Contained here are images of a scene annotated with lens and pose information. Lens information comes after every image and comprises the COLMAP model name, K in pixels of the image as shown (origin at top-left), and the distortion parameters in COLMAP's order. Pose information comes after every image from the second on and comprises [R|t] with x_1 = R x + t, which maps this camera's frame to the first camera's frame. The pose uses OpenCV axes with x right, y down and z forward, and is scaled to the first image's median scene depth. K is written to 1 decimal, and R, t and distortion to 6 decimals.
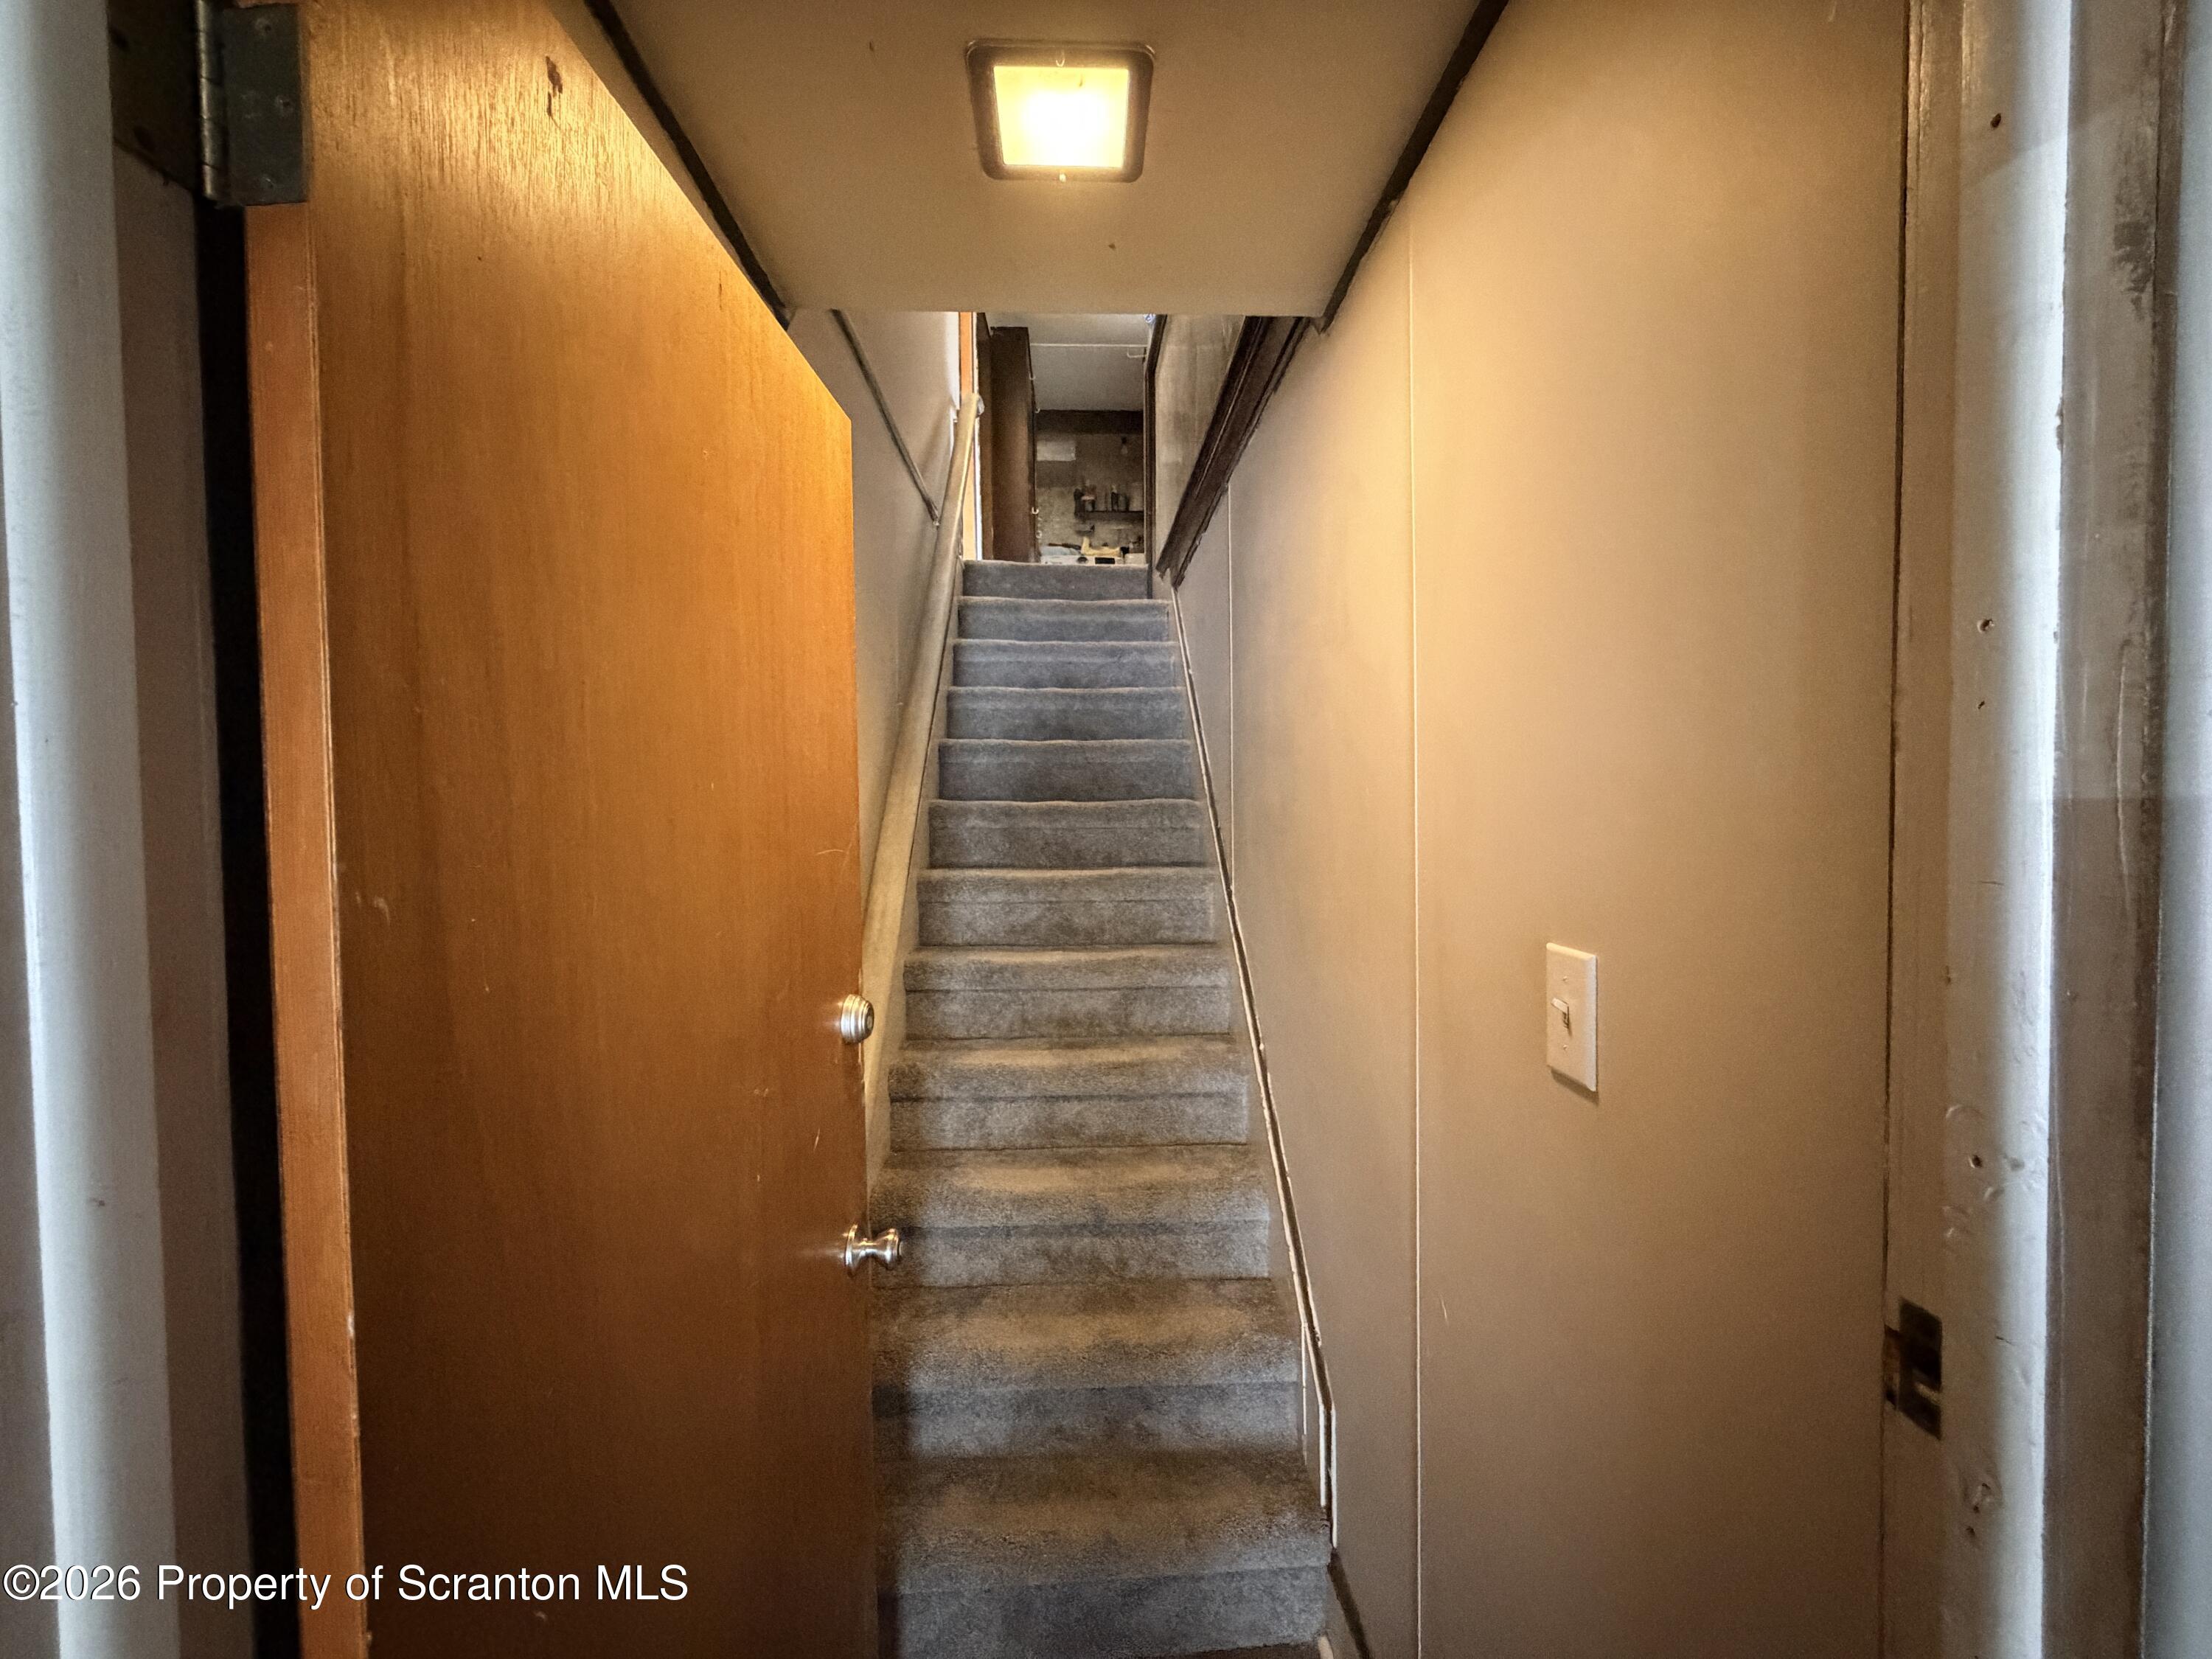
lens RADIAL K [[879.0, 0, 1098.5], [0, 879.0, 826.7], [0, 0, 1]] dist [-0.001453, -0.000243]
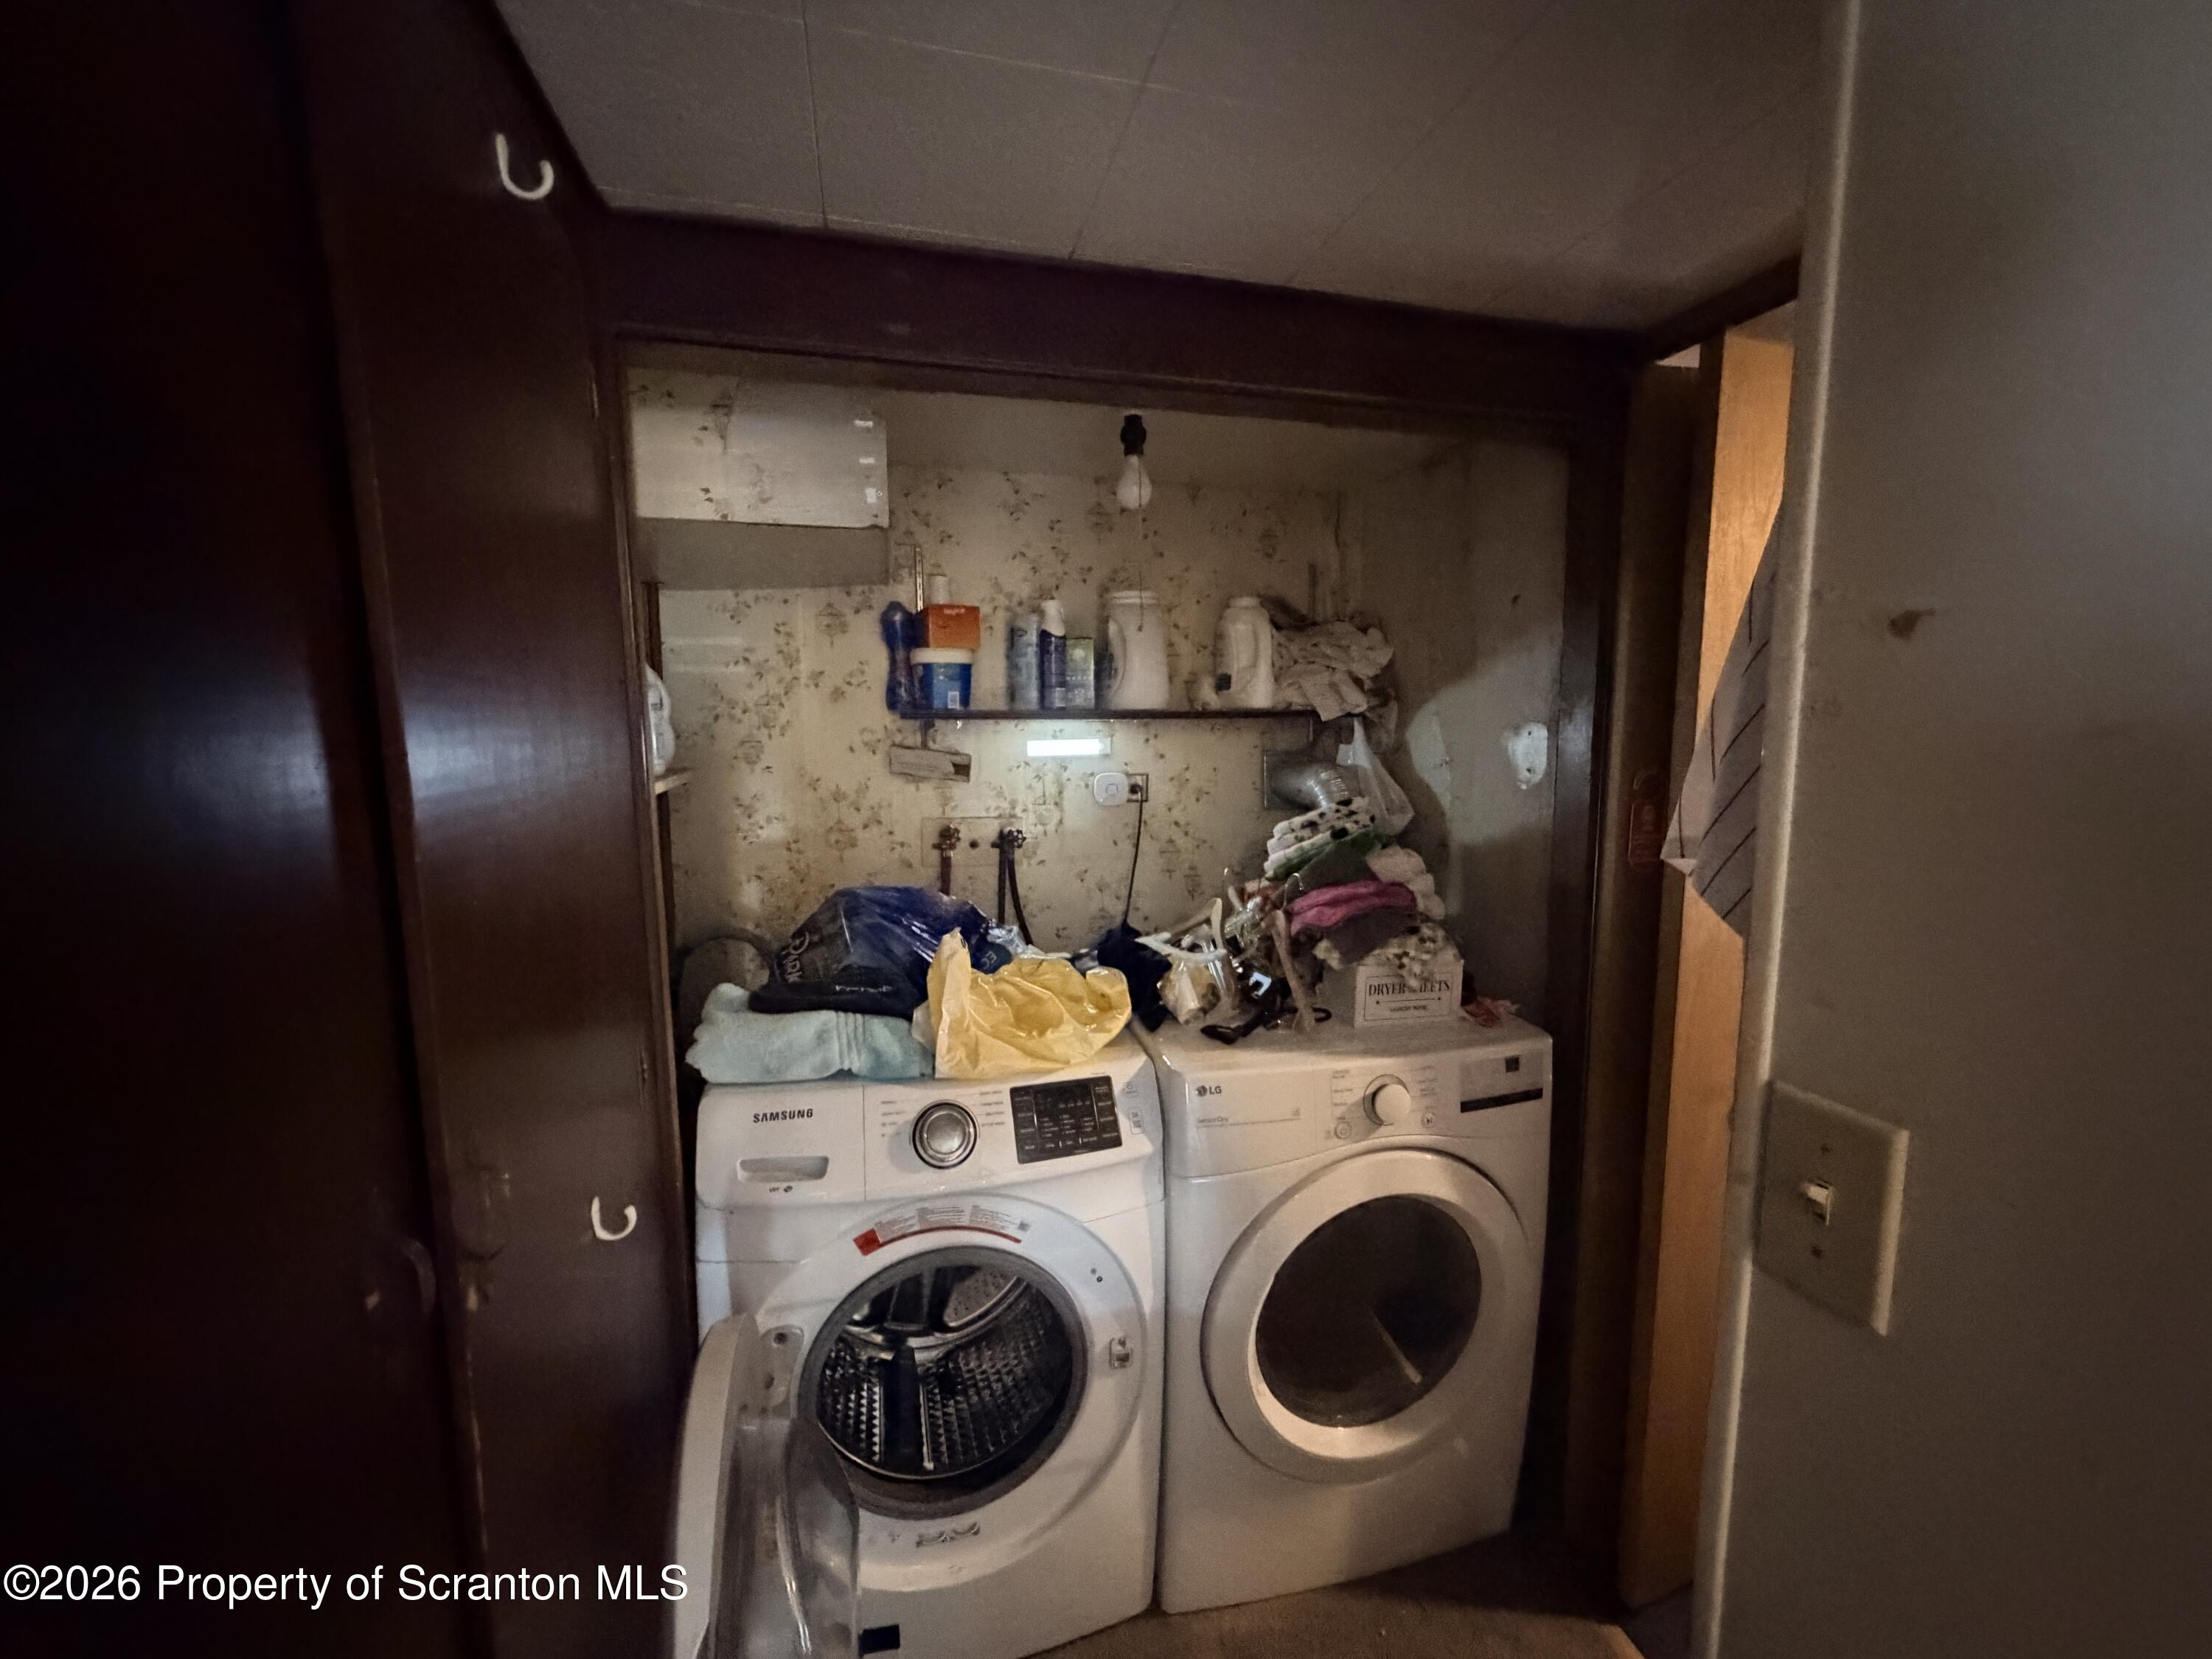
lens RADIAL K [[879.0, 0, 1098.5], [0, 879.0, 826.7], [0, 0, 1]] dist [-0.001453, -0.000243]
pose [[0.978422, -0.016629, 0.205947, -0.021001], [-0.002031, 0.995934, 0.090068, -0.349005], [-0.206607, -0.088543, 0.974409, 0.753889]]
